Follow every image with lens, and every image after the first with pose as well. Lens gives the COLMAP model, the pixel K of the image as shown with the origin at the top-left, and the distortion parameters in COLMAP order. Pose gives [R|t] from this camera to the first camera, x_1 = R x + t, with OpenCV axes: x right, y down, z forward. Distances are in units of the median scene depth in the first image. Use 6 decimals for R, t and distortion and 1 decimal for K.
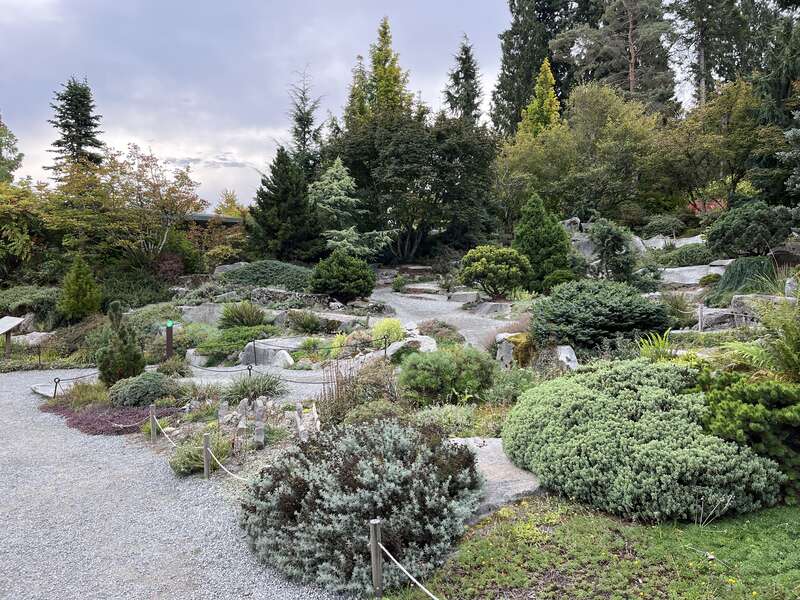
lens RADIAL K [[607.6, 0, 398.9], [0, 607.6, 302.8], [0, 0, 1]] dist [0.074774, -0.111341]
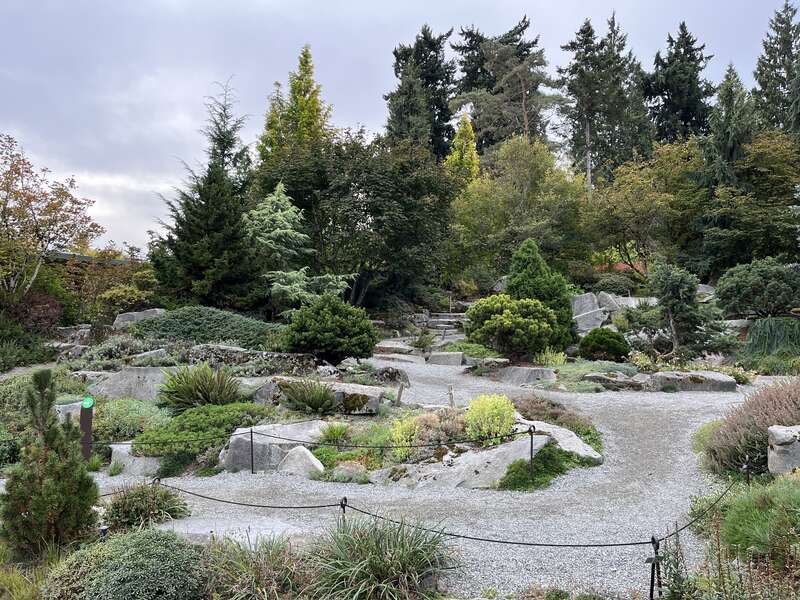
lens RADIAL K [[608.2, 0, 401.7], [0, 608.2, 295.3], [0, 0, 1]] dist [0.067341, -0.096376]
pose [[0.970339, 0.032410, 0.239567, -0.141933], [-0.006182, 0.993975, -0.109430, -0.003912], [-0.241670, 0.104703, 0.964693, 0.212109]]
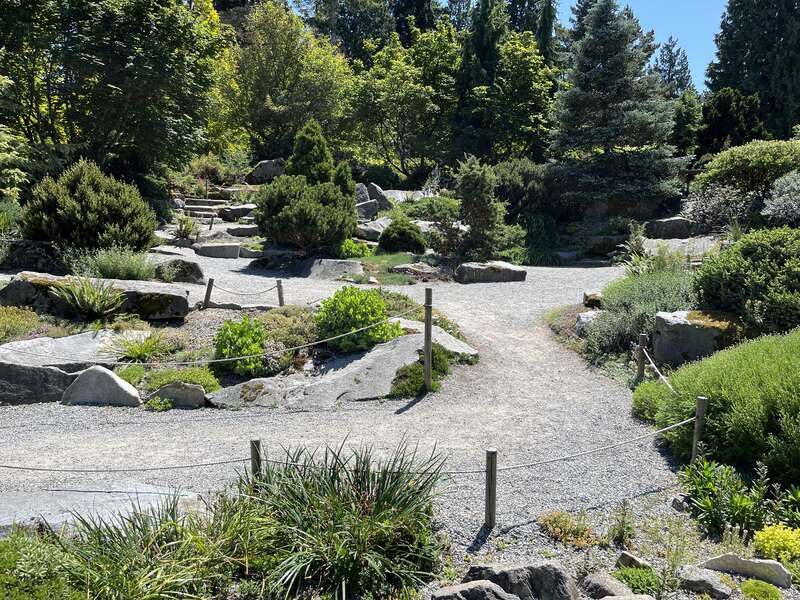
lens RADIAL K [[607.6, 0, 398.9], [0, 607.6, 302.8], [0, 0, 1]] dist [0.074774, -0.111341]
pose [[0.776217, -0.043516, 0.628963, -0.174899], [-0.004568, 0.997201, 0.074631, -0.002179], [-0.630450, -0.060803, 0.773845, 0.296469]]
